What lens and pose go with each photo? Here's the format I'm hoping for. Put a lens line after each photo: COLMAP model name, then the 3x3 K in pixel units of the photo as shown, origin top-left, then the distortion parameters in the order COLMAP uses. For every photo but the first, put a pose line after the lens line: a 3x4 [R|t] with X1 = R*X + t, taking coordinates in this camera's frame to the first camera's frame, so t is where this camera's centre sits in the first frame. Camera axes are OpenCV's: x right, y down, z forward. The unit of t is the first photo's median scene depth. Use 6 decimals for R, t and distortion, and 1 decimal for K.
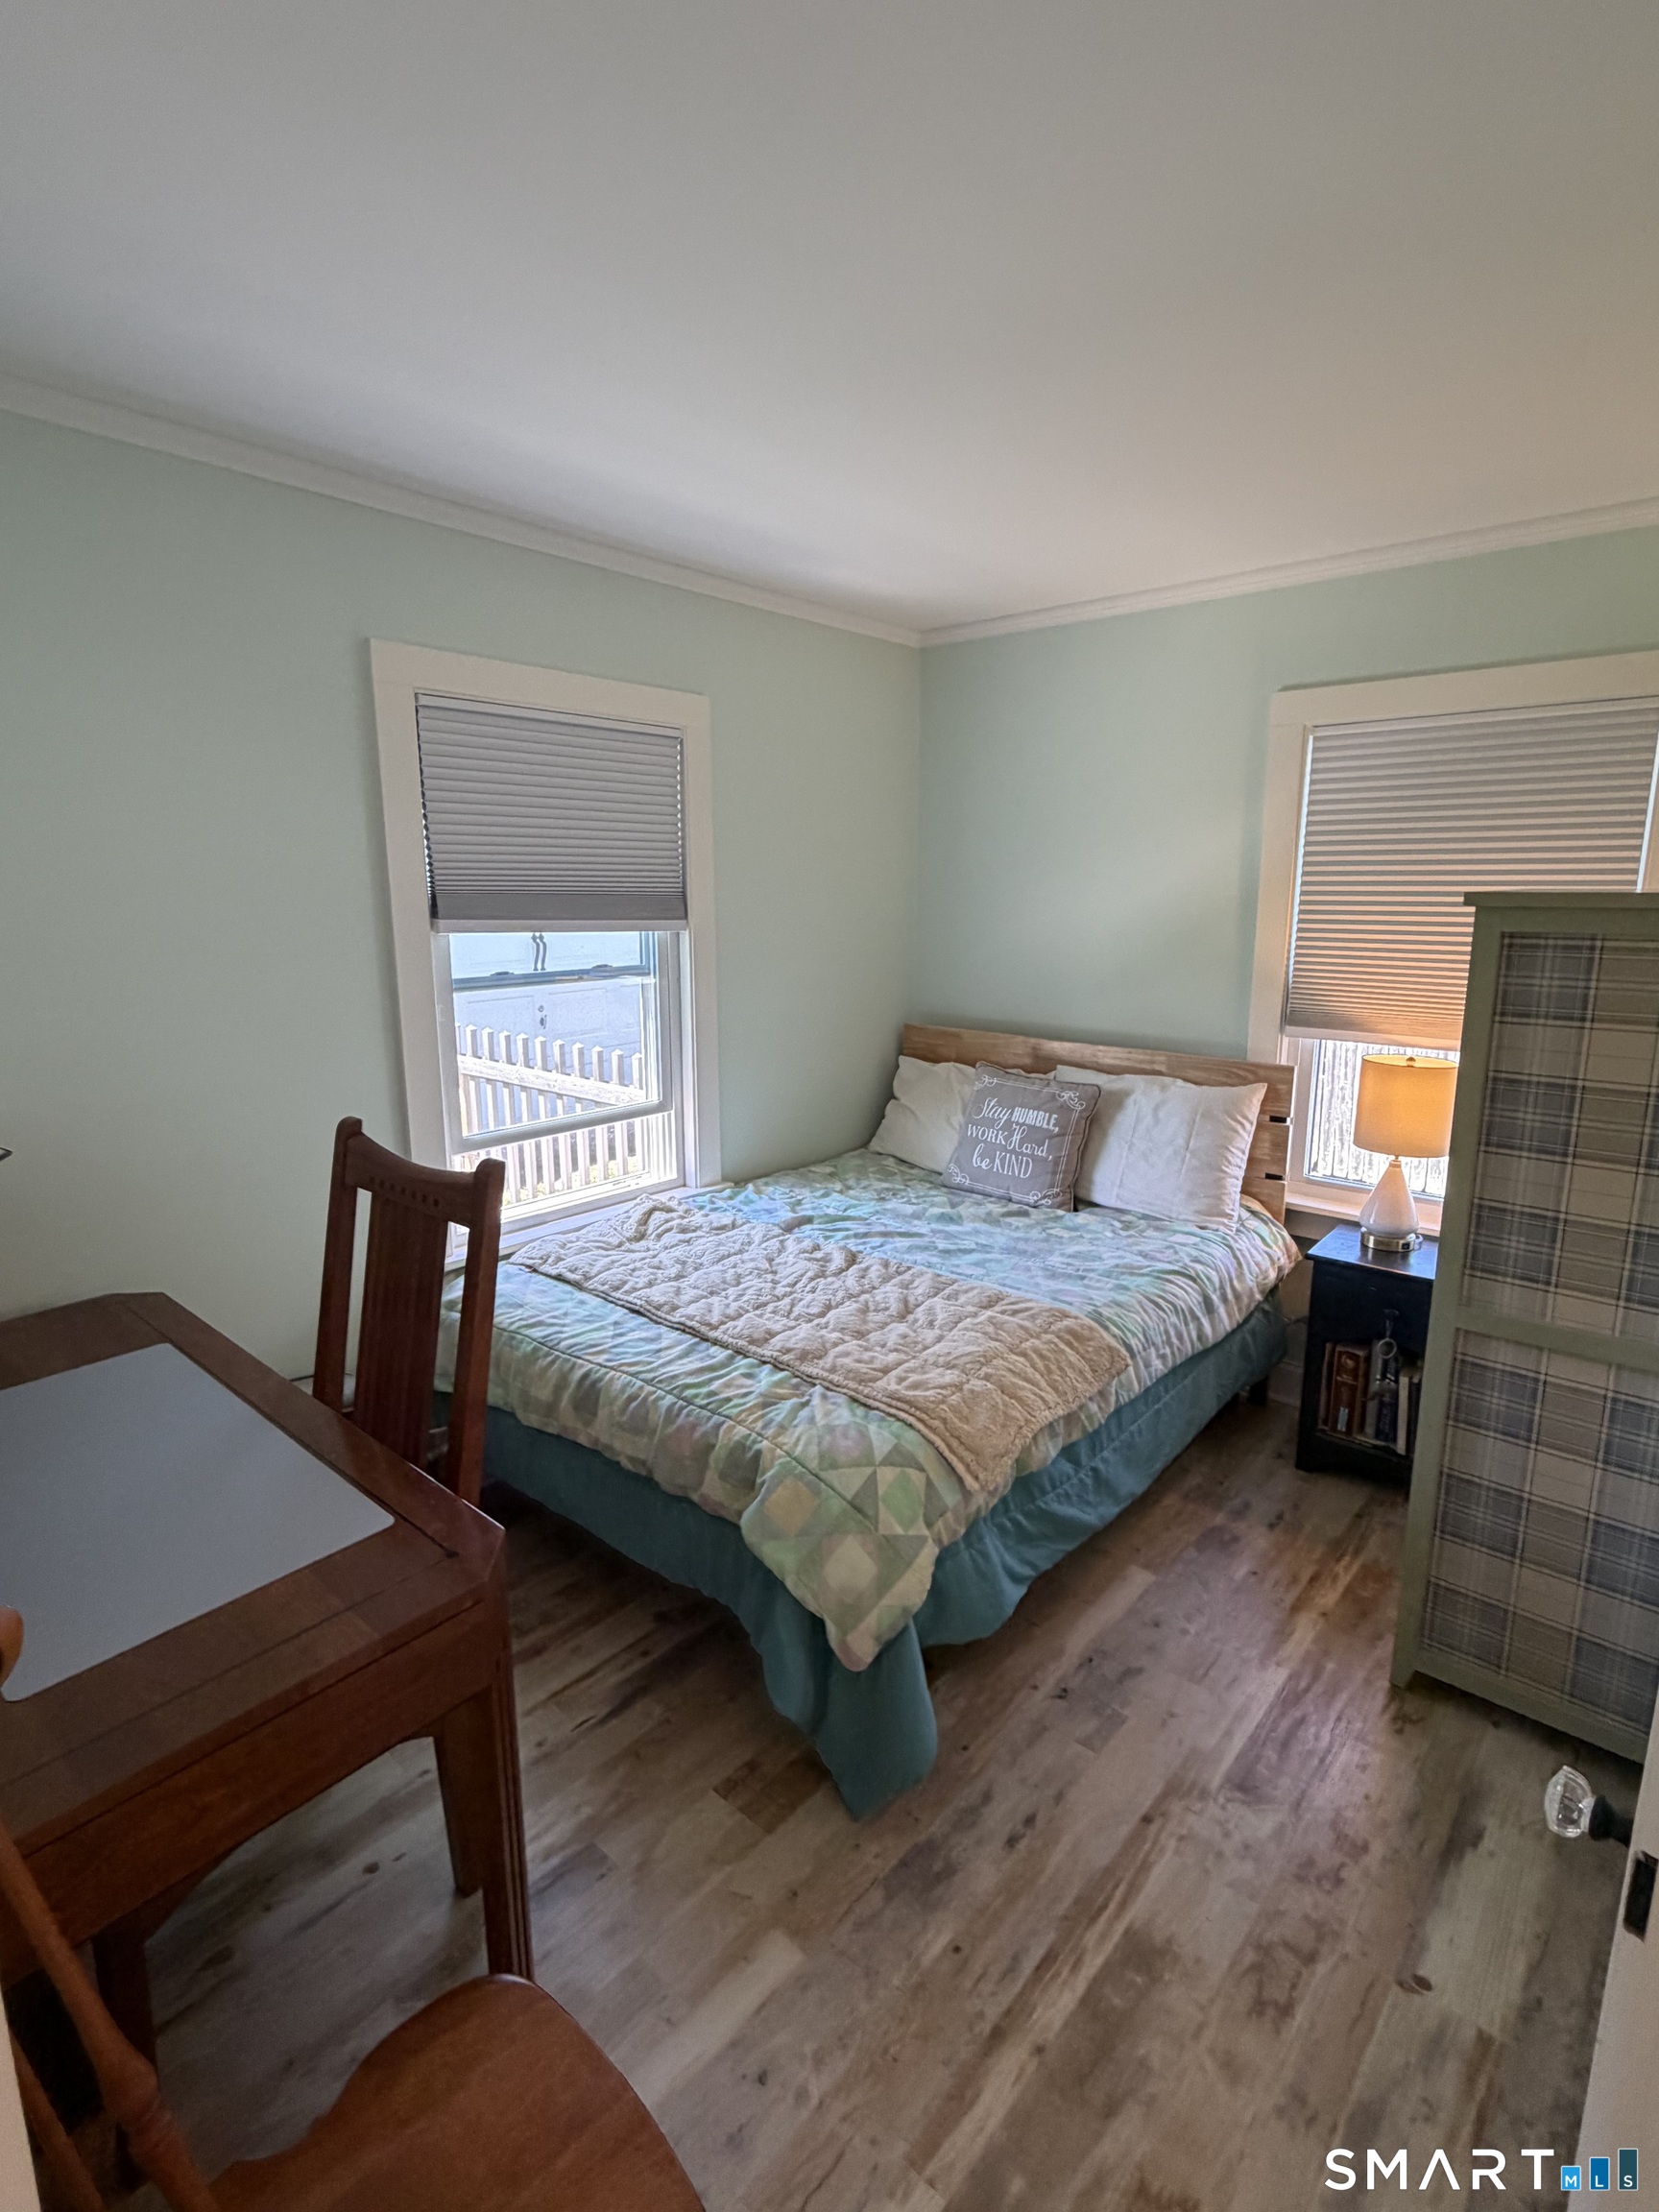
lens RADIAL K [[1086.3, 0, 831.6], [0, 1086.3, 1104.1], [0, 0, 1]] dist [0.006773, -0.000056]
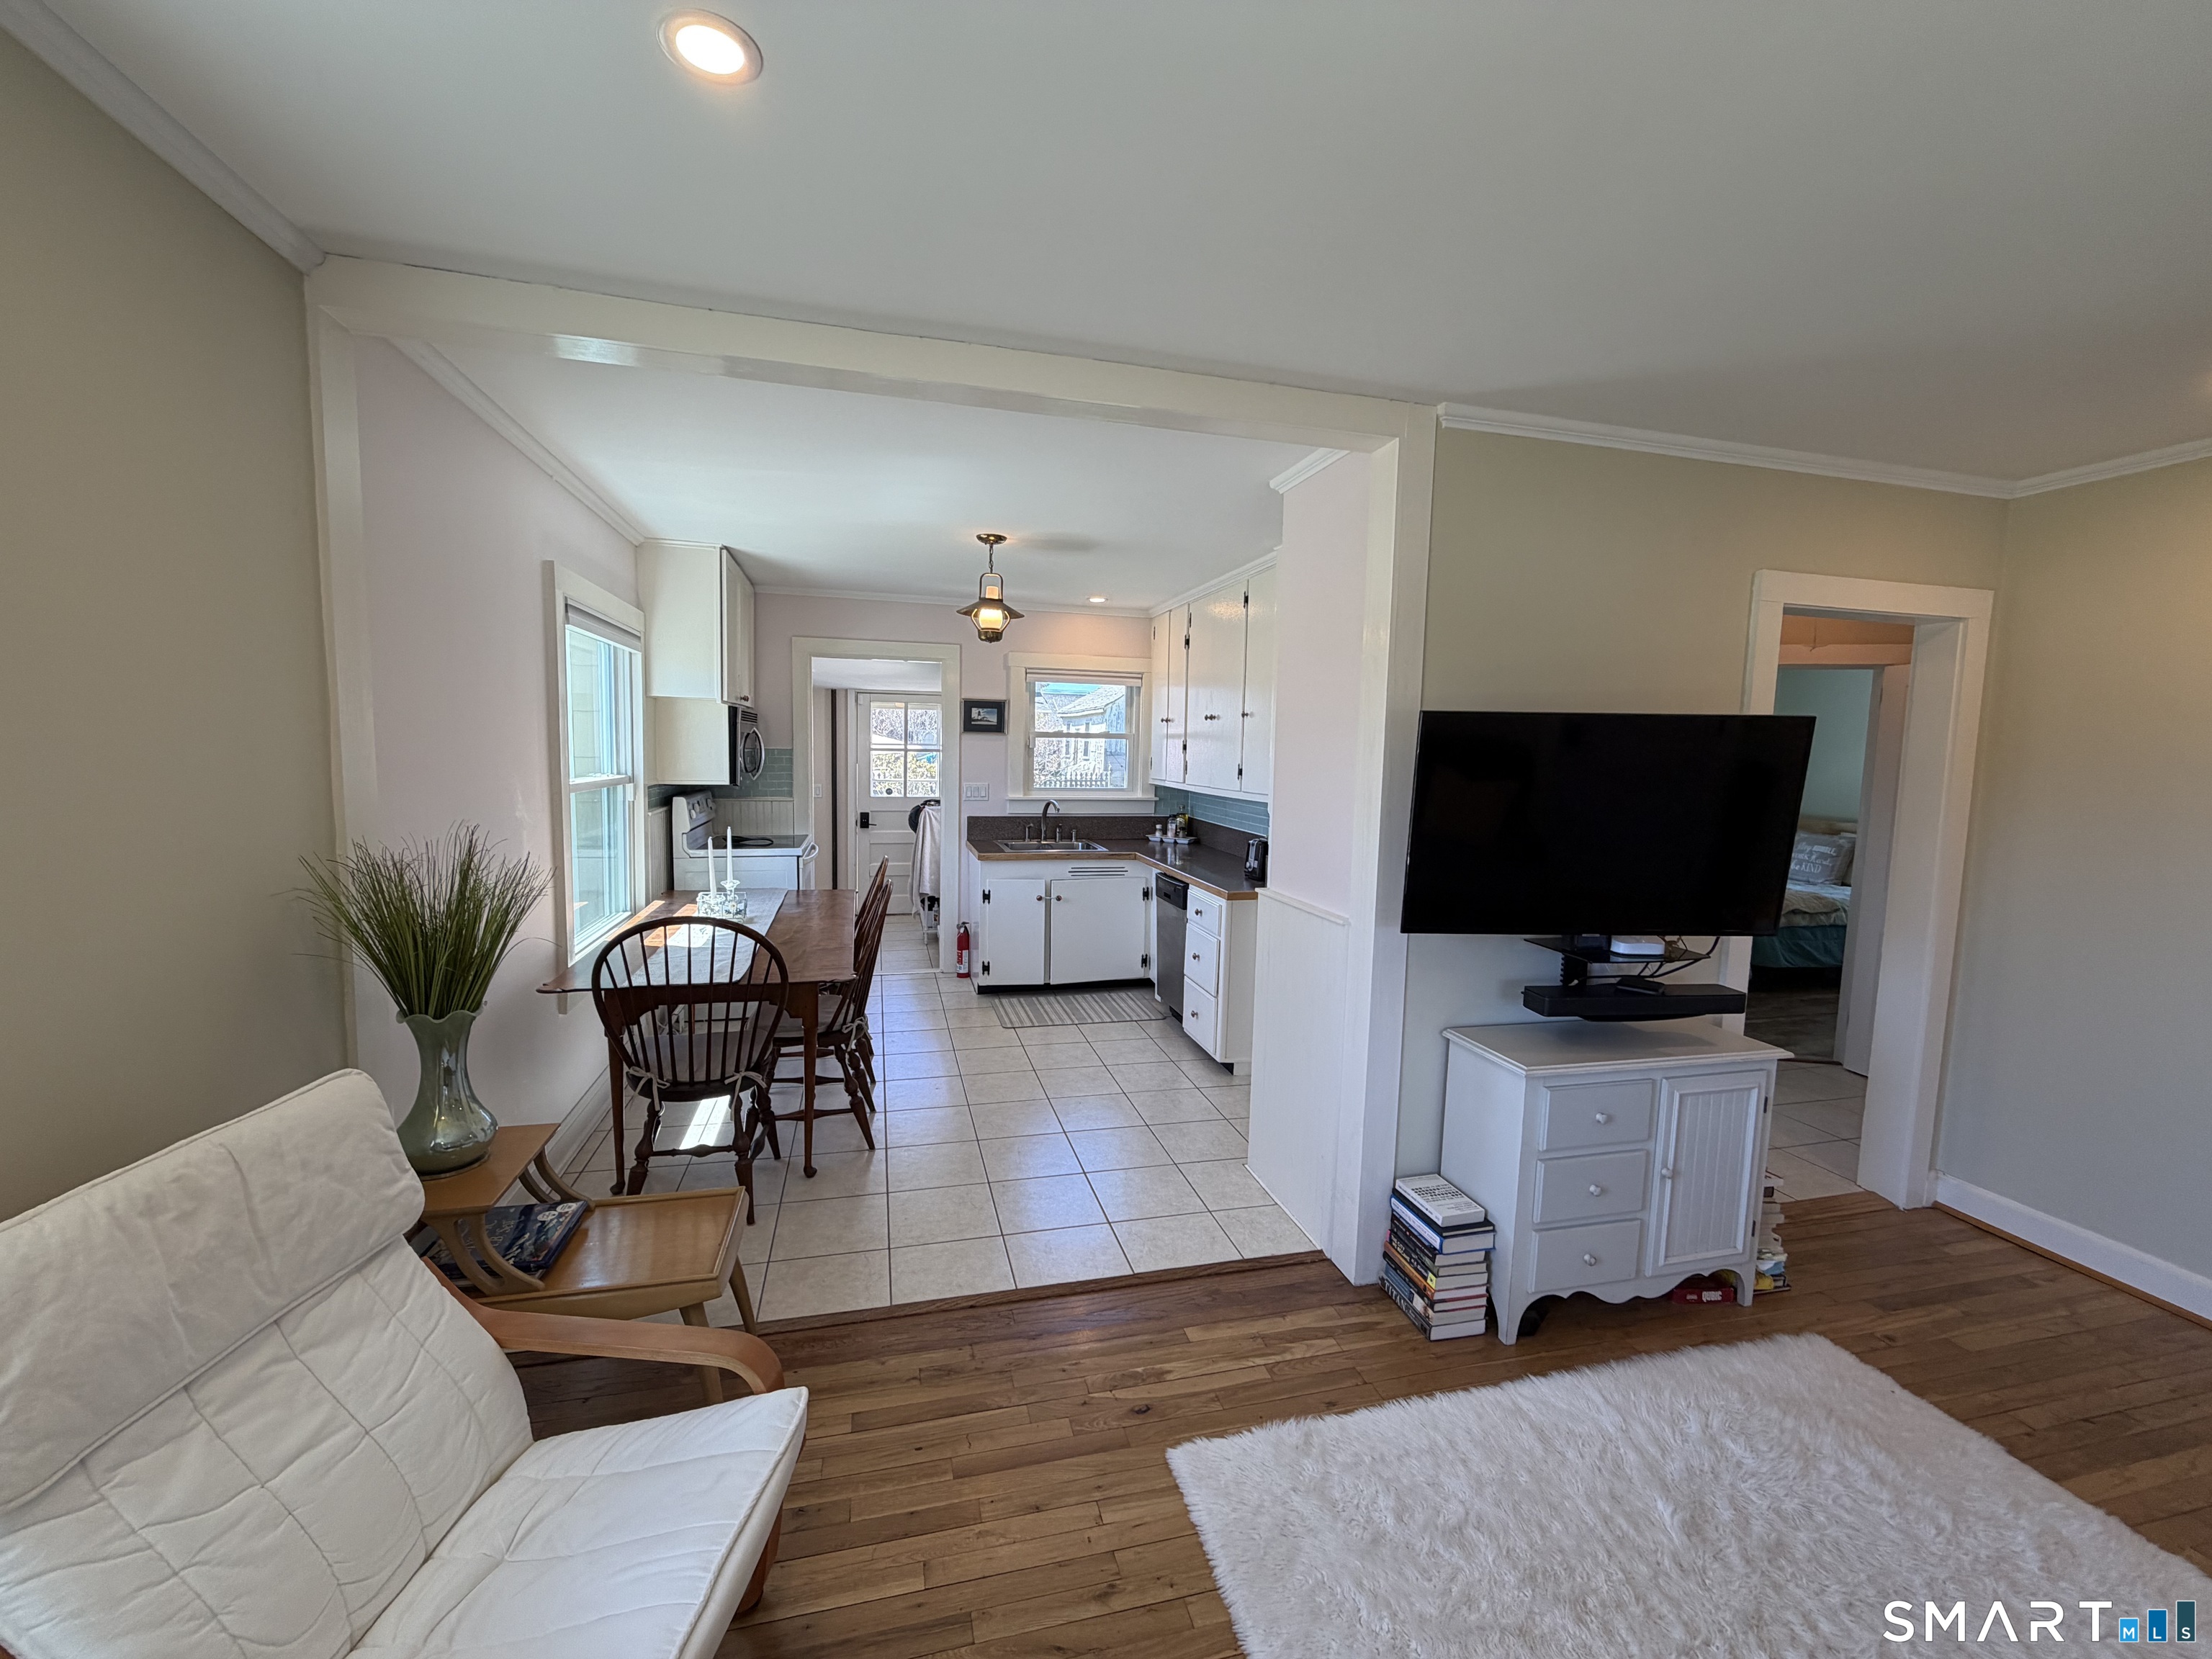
lens RADIAL K [[884.8, 0, 1101.0], [0, 884.8, 827.2], [0, 0, 1]] dist [0.003017, 0.000551]
pose [[0.823525, 0.068575, -0.563120, -0.035220], [-0.133309, 0.988262, -0.074607, 0.330268], [0.551394, 0.136510, 0.823000, -1.563831]]
